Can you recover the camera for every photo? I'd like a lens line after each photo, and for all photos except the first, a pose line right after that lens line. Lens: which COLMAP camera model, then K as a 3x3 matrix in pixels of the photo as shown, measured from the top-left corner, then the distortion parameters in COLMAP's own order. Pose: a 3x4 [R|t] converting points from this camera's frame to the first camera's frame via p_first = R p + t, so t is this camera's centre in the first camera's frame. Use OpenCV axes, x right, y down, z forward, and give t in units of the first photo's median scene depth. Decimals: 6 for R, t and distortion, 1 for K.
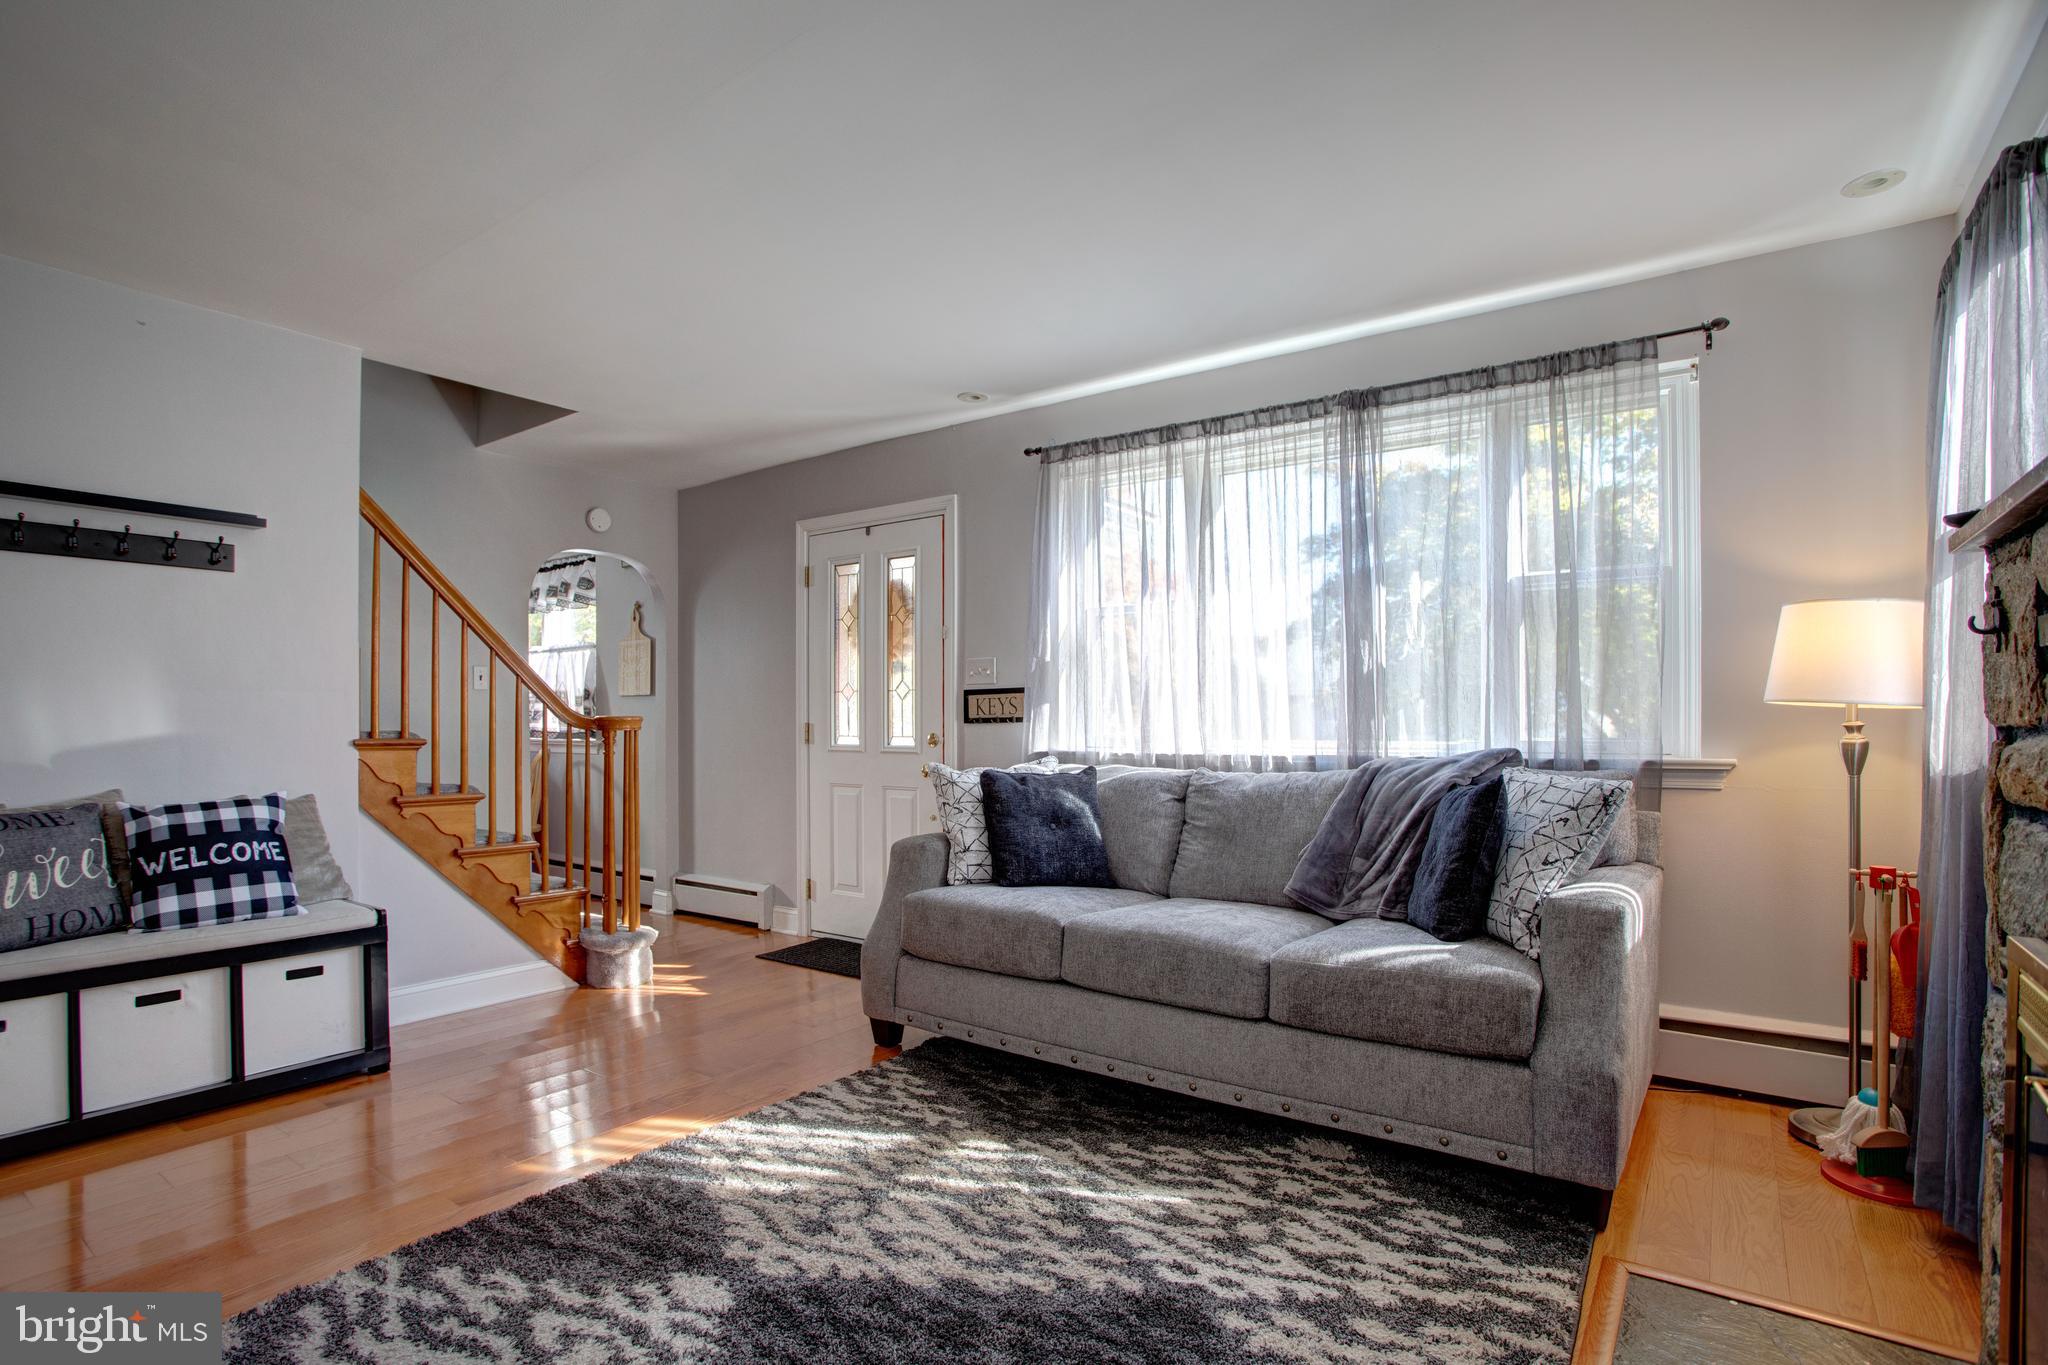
lens RADIAL K [[1001.3, 0, 1025.4], [0, 1001.3, 721.9], [0, 0, 1]] dist [-0.077471, 0.036062]
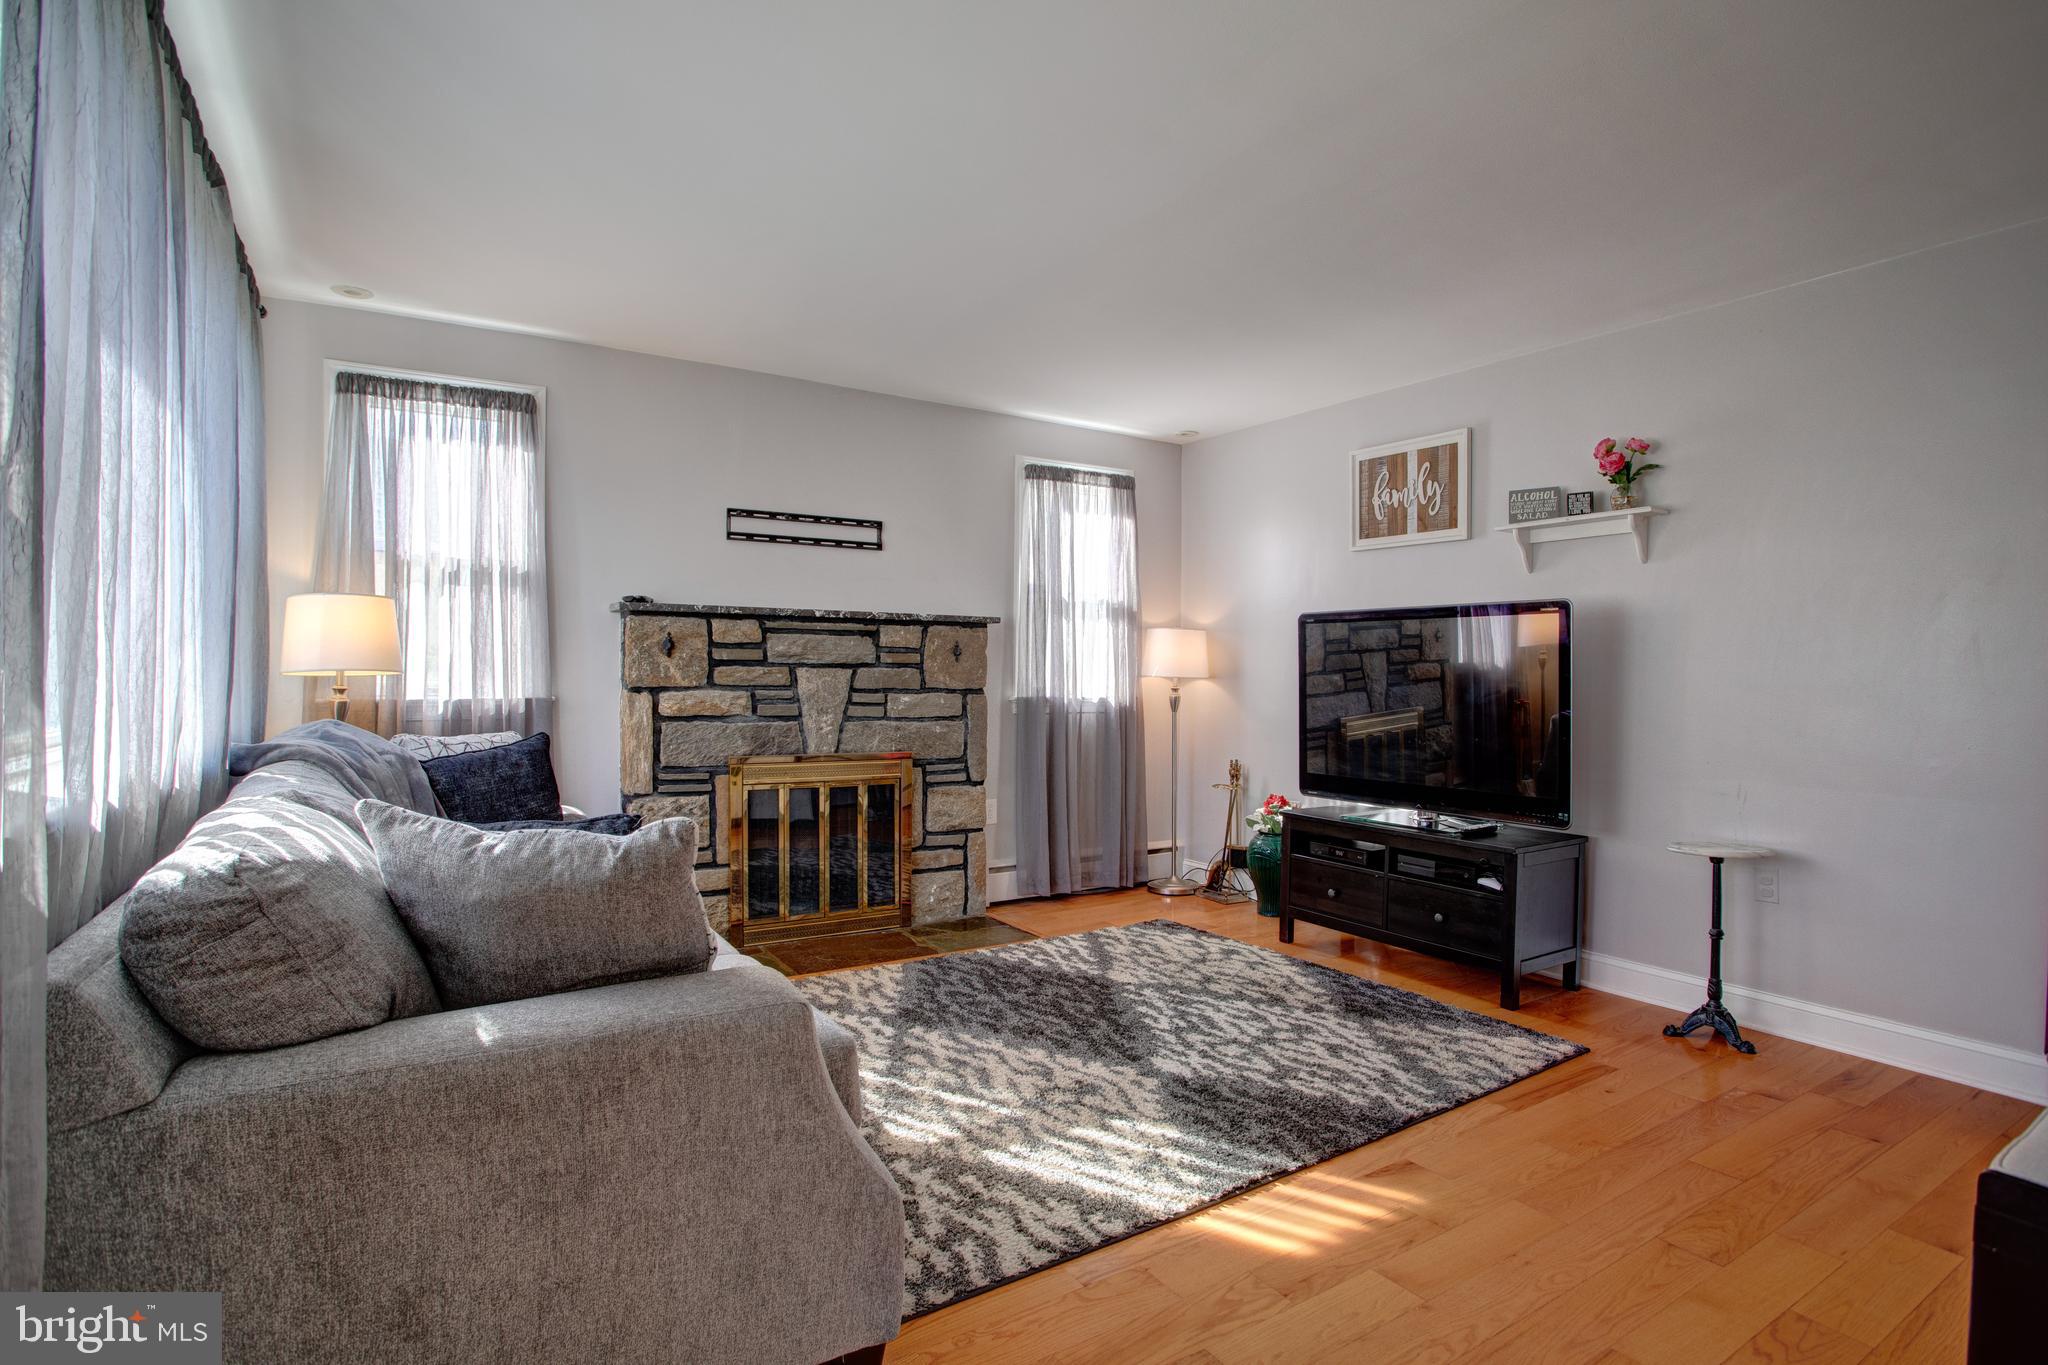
lens RADIAL K [[1021.3, 0, 1024.0], [0, 1021.3, 682.5], [0, 0, 1]] dist [-0.047108, 0.000480]
pose [[-0.928199, -0.007912, 0.371999, -0.548293], [-0.008017, 0.999967, 0.001264, -0.014281], [-0.371997, -0.001809, -0.928232, 1.993952]]
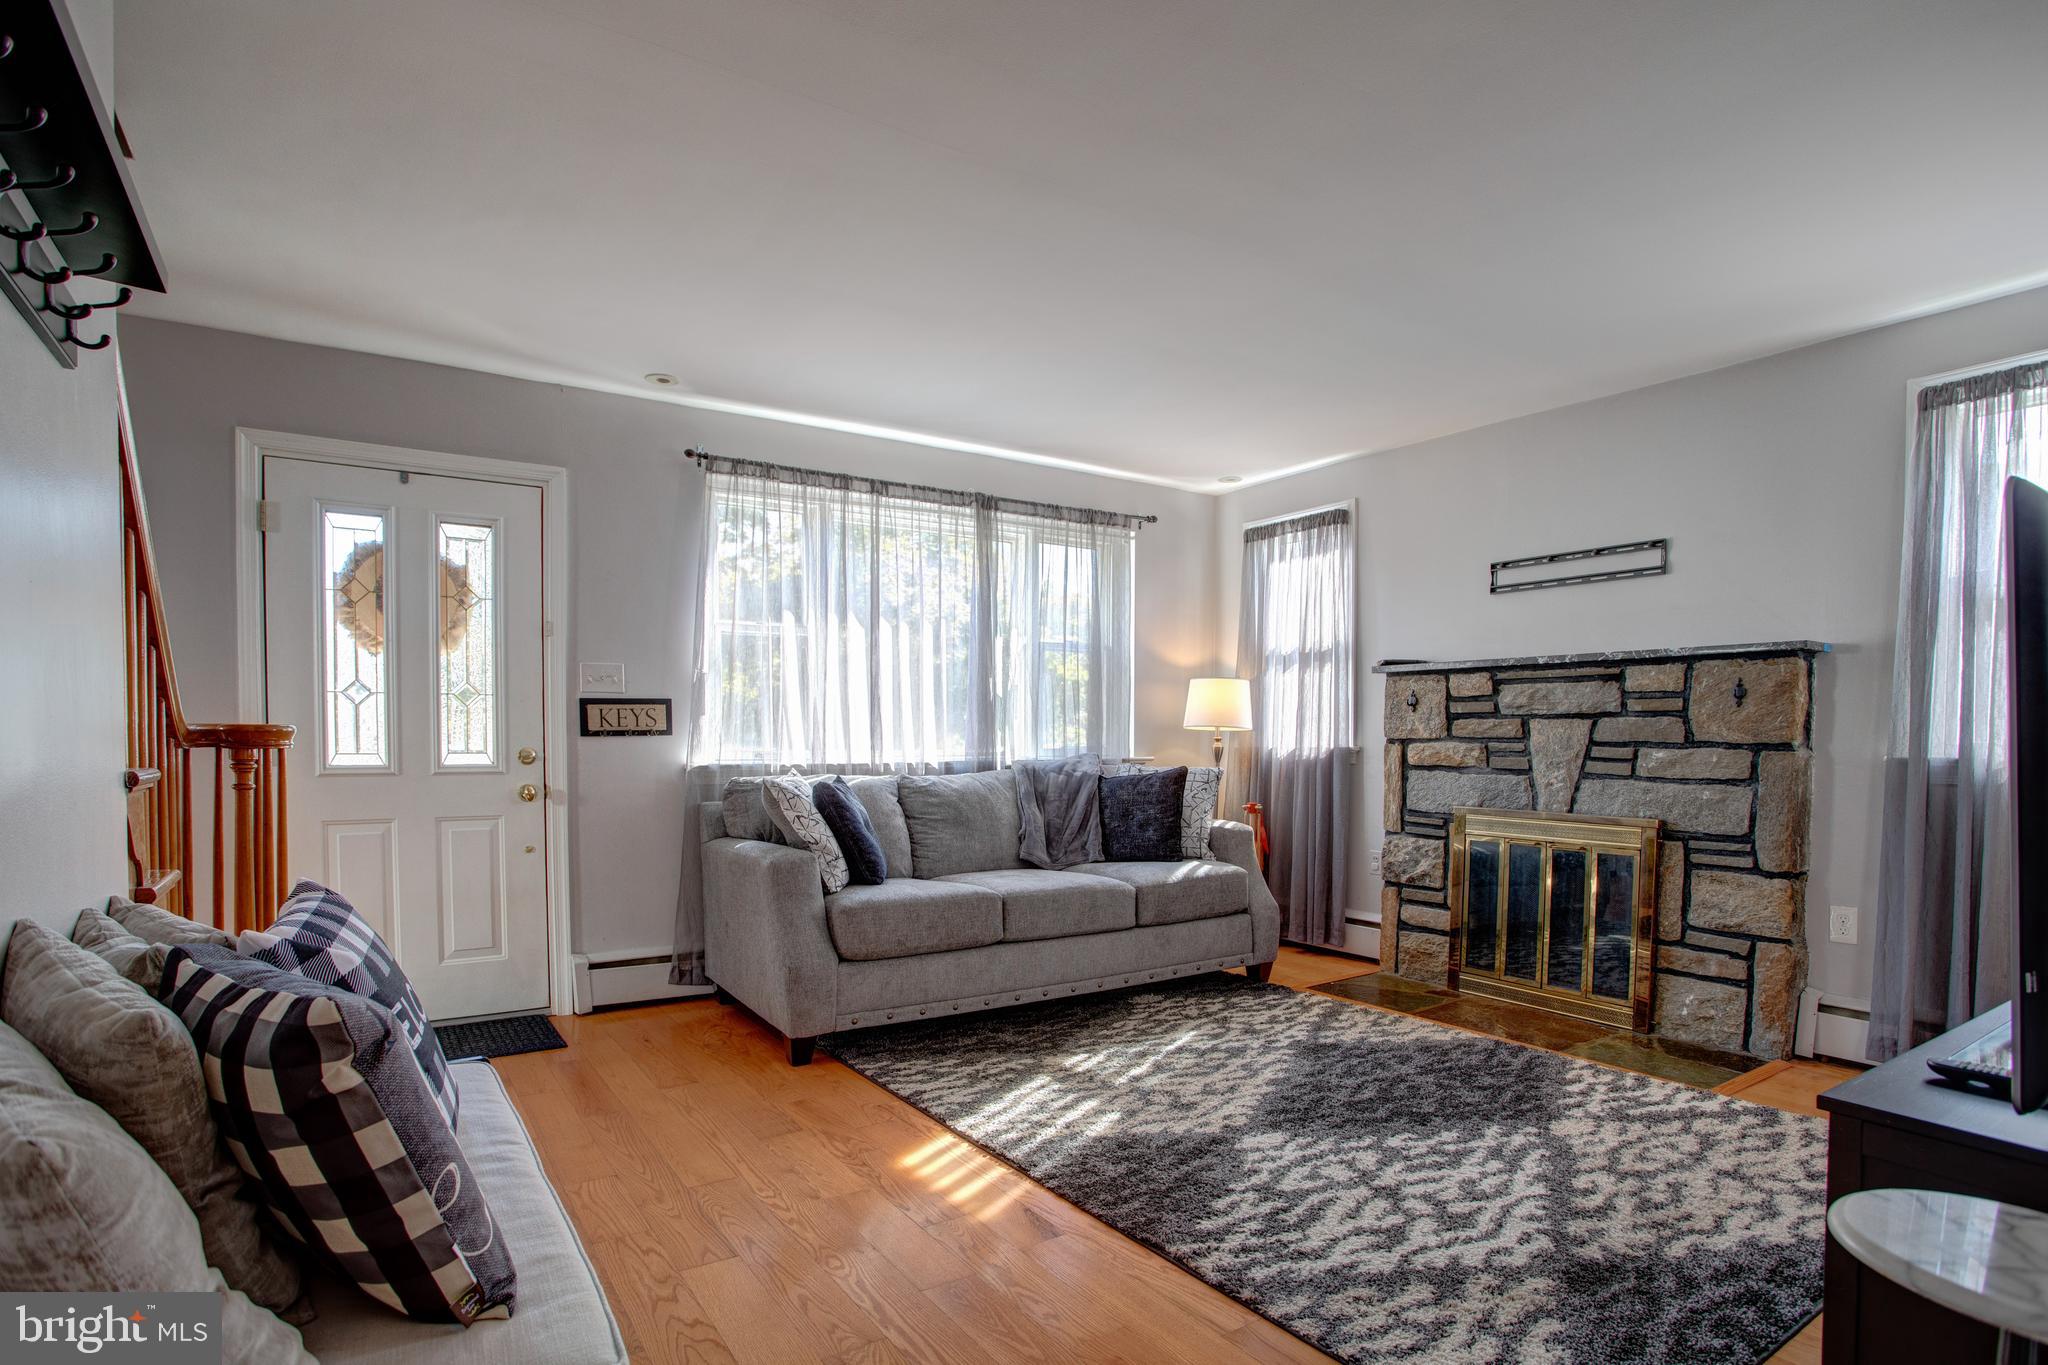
lens RADIAL K [[1031.2, 0, 1022.9], [0, 1031.2, 753.6], [0, 0, 1]] dist [-0.053410, 0.000352]
pose [[0.351396, -0.016183, 0.936087, -1.429159], [-0.005444, 0.999798, 0.019328, -0.005306], [-0.936211, -0.011887, 0.351237, 0.629369]]
